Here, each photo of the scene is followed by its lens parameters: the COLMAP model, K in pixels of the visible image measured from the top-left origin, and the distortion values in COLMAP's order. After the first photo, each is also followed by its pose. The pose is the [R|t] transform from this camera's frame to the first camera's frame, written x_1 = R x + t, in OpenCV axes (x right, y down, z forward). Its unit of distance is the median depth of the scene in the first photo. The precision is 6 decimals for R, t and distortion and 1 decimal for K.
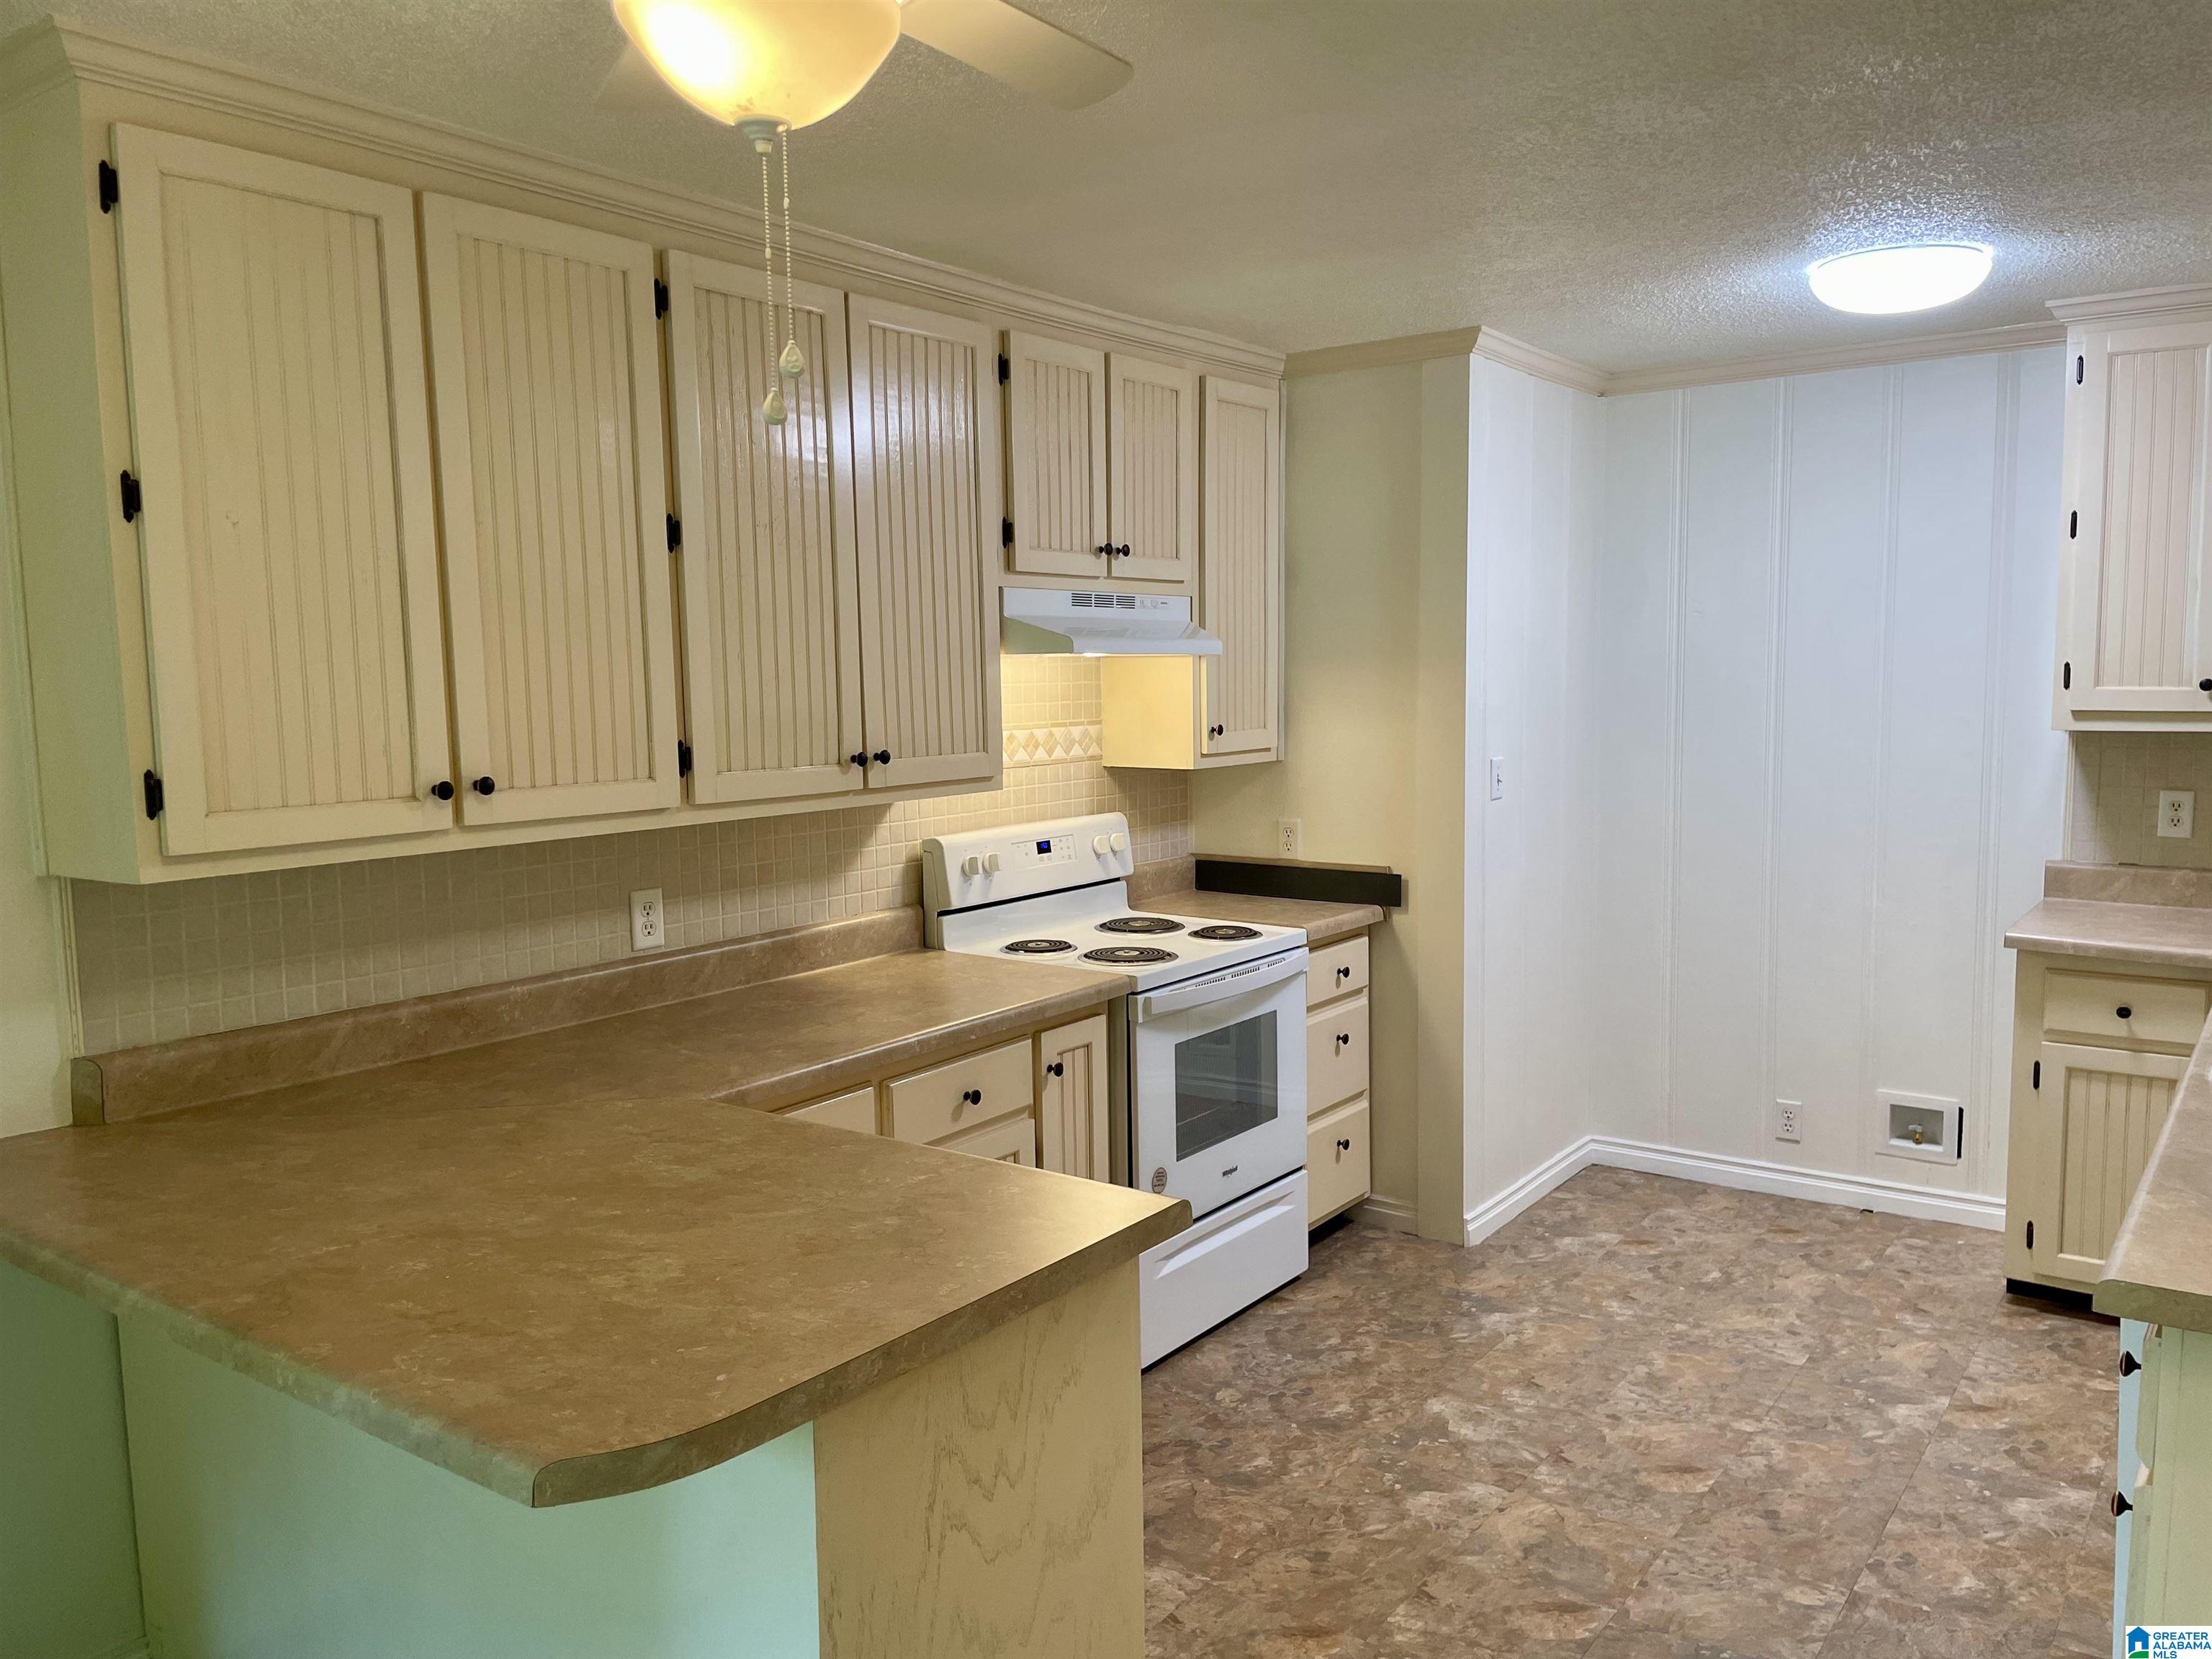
lens RADIAL K [[1666.6, 0, 1128.2], [0, 1666.6, 838.5], [0, 0, 1]] dist [0.094817, -0.131034]
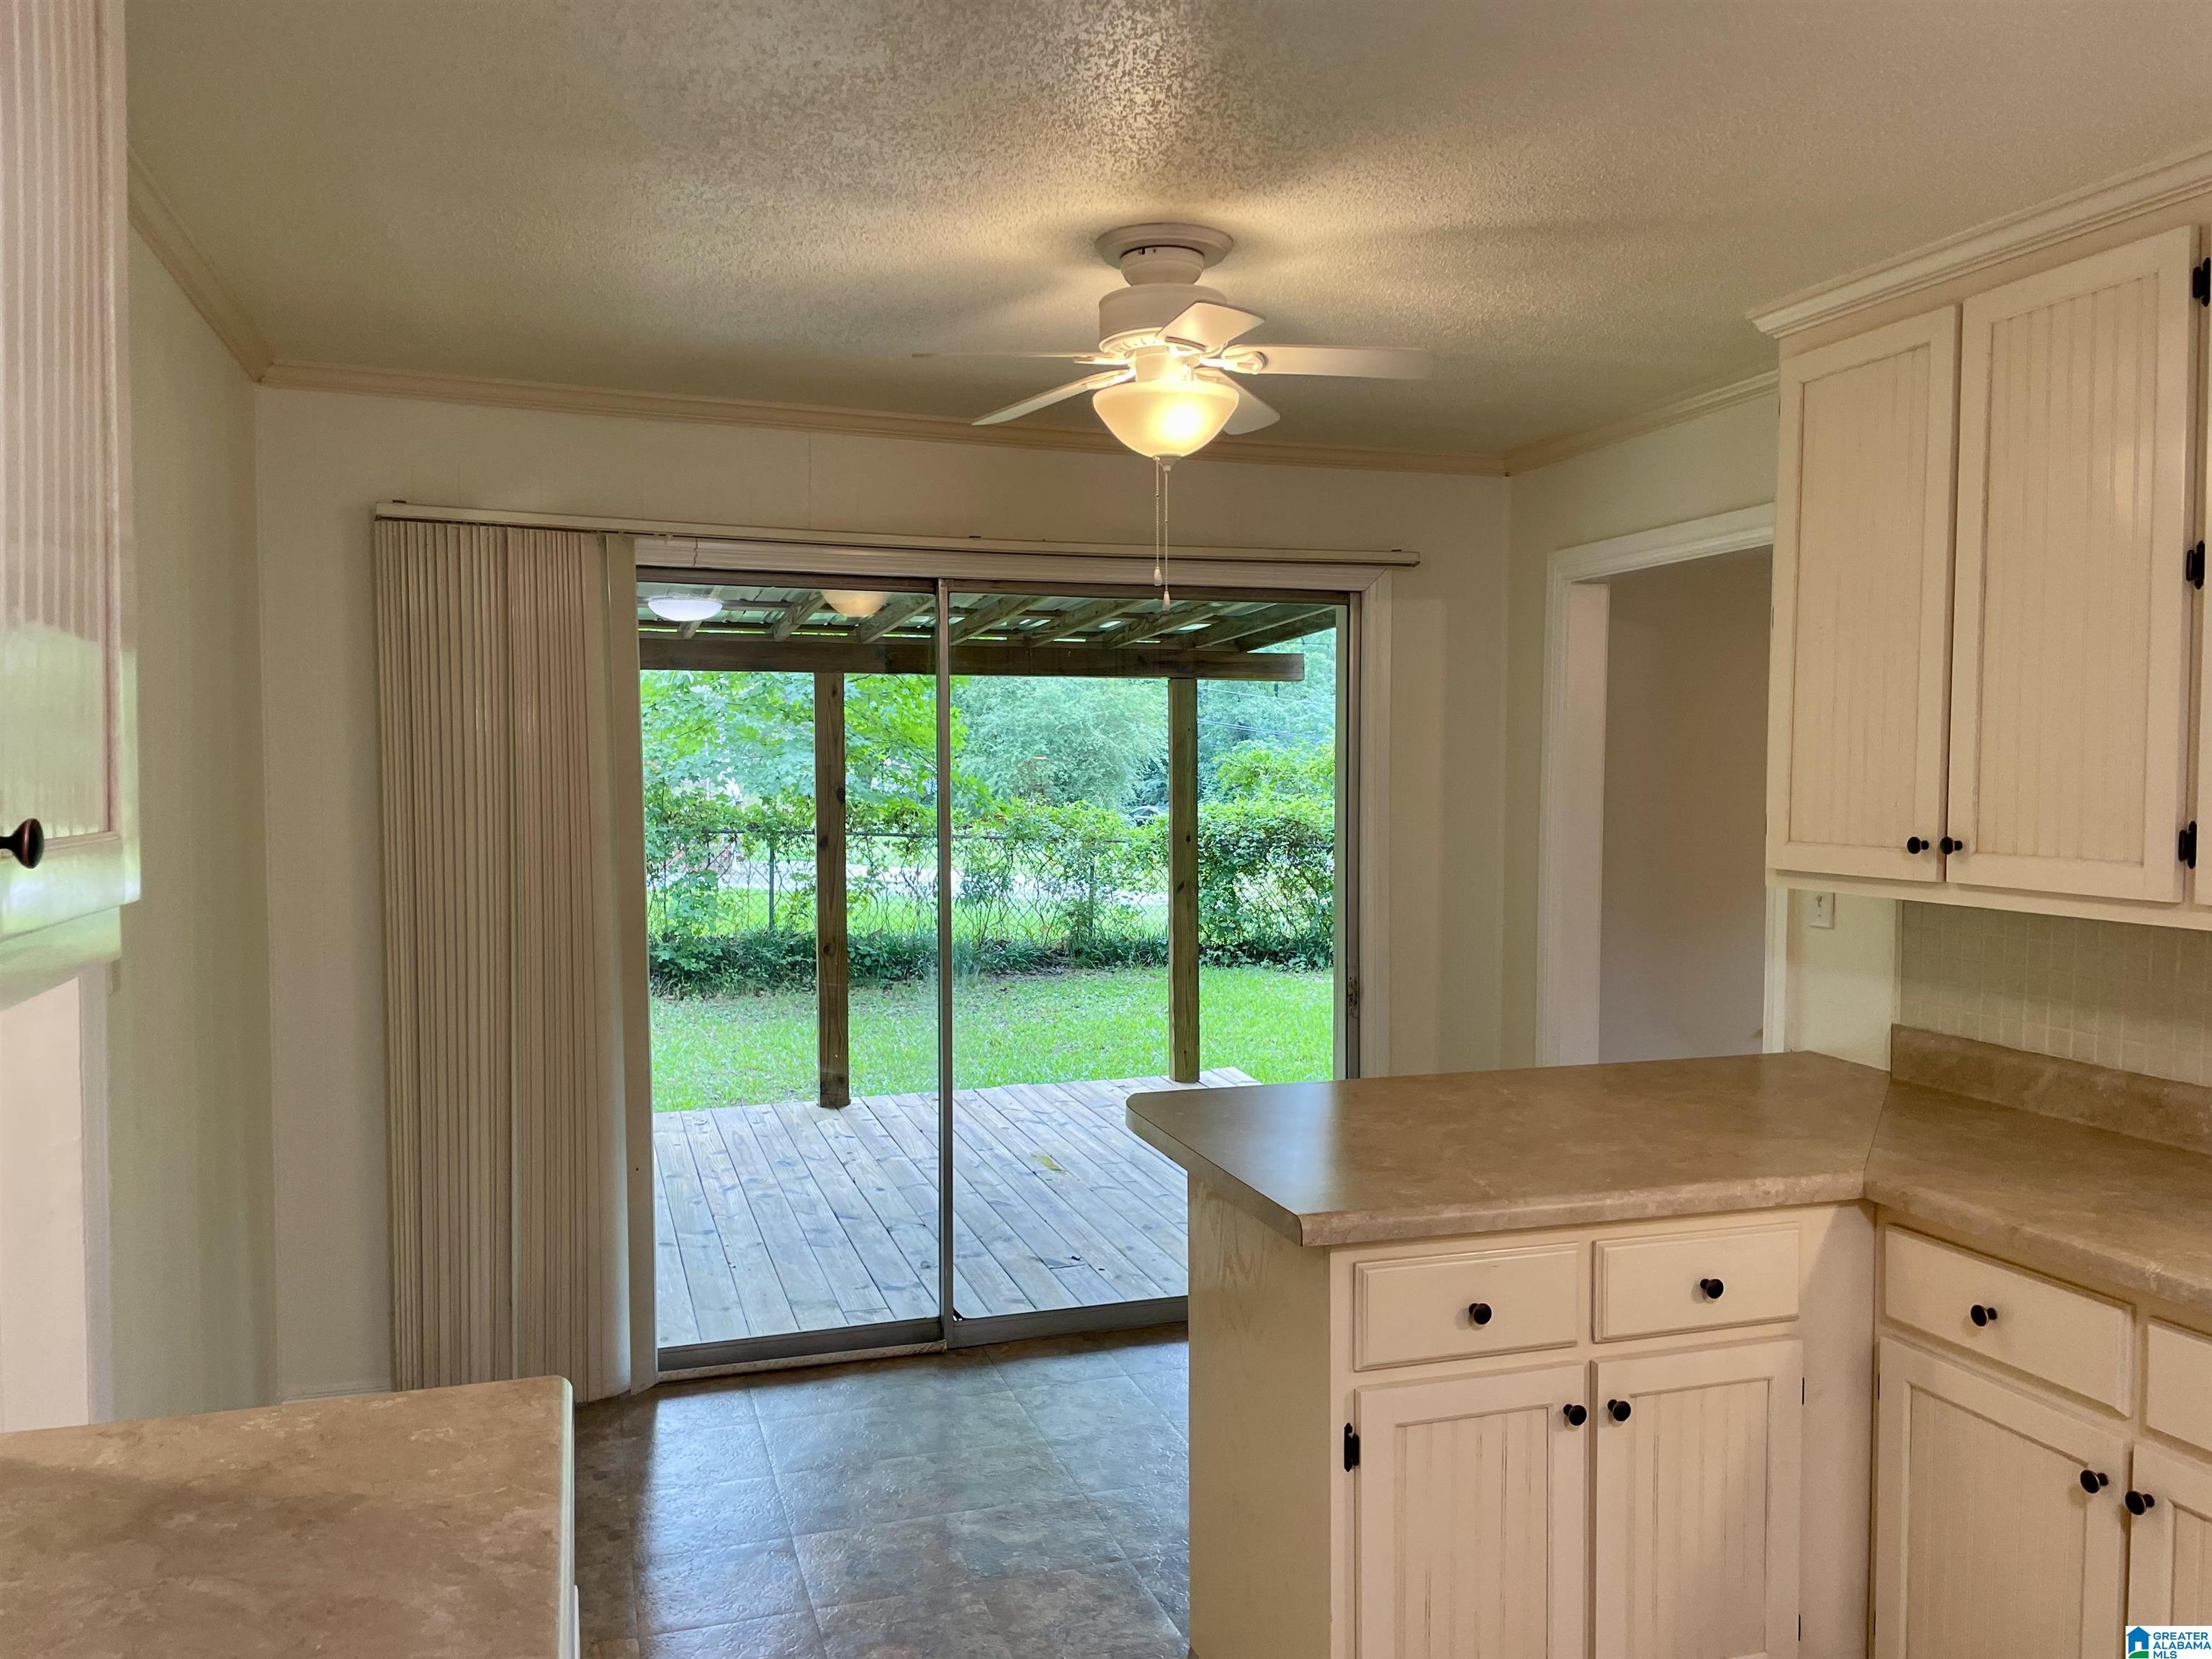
lens RADIAL K [[1667.9, 0, 1114.4], [0, 1667.9, 837.0], [0, 0, 1]] dist [0.088637, -0.120486]
pose [[-0.593936, 0.048733, -0.803035, 0.617929], [-0.076579, 0.990207, 0.116731, -0.095570], [0.800859, 0.130826, -0.584388, 0.955767]]
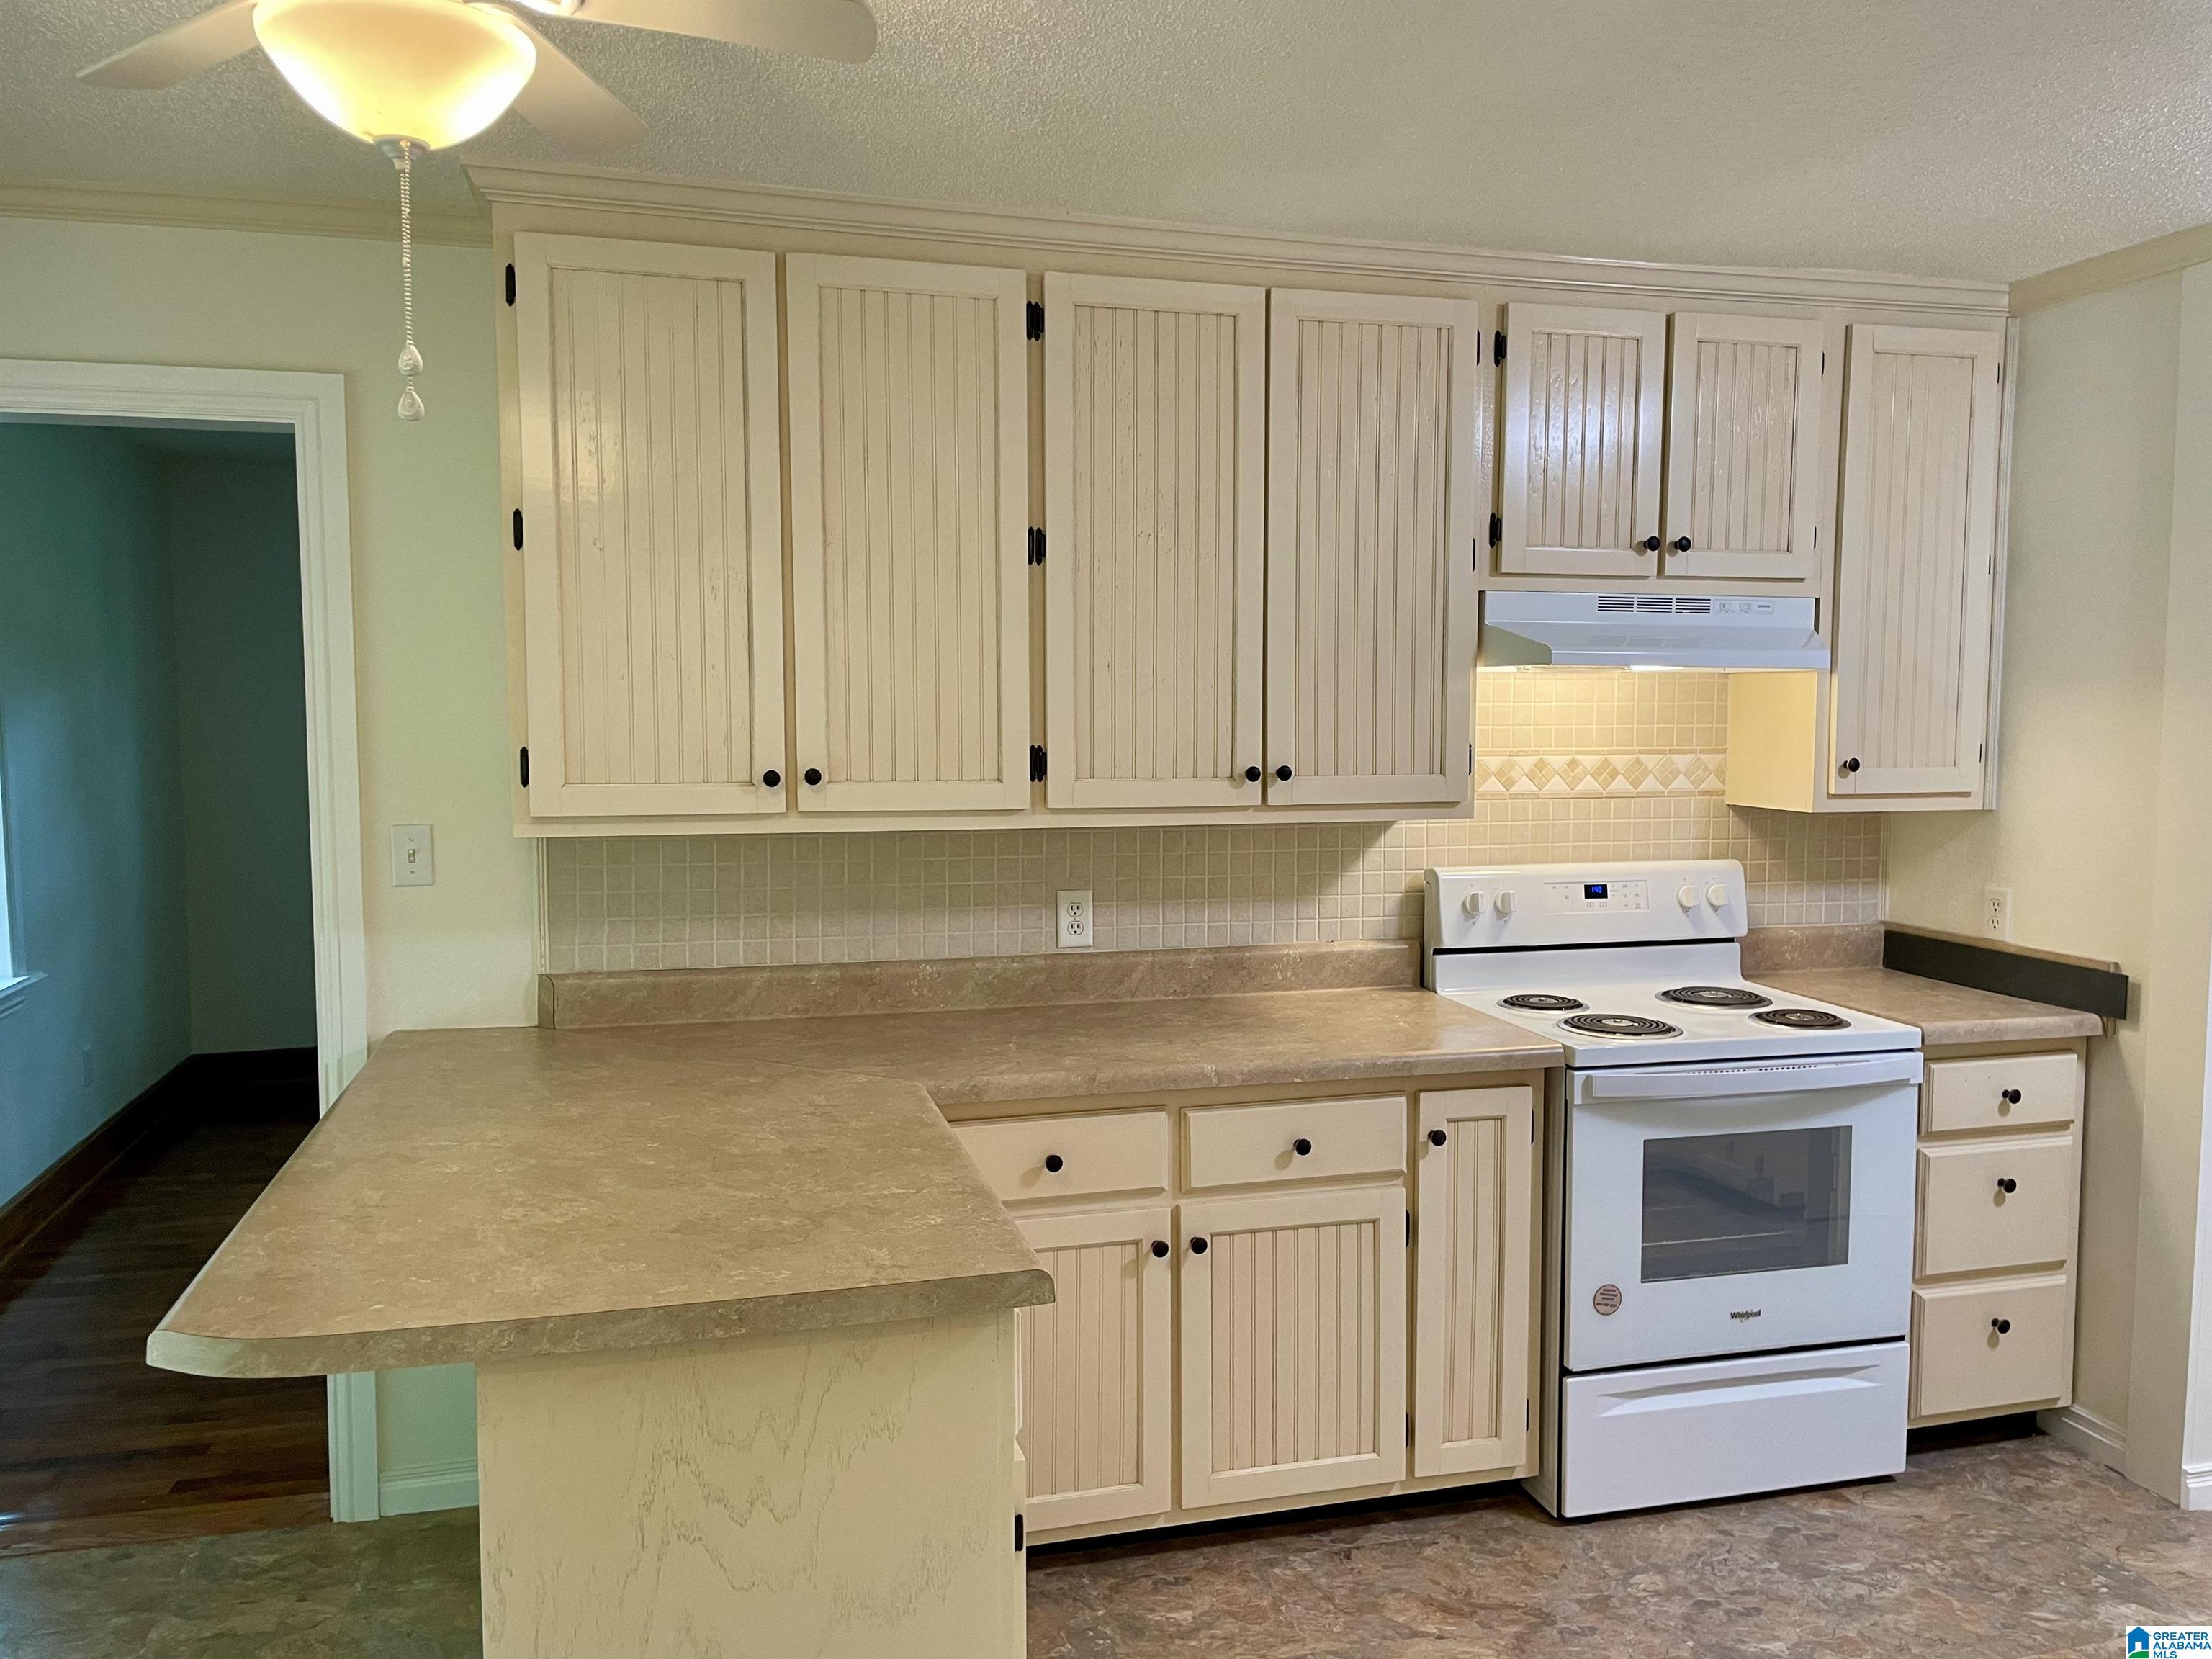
lens RADIAL K [[1666.3, 0, 1122.9], [0, 1666.3, 830.2], [0, 0, 1]] dist [0.090482, -0.122919]
pose [[0.780731, 0.063560, -0.621627, 0.375157], [-0.078713, 0.996893, 0.003070, -0.012226], [0.619890, 0.046533, 0.783307, 0.207083]]
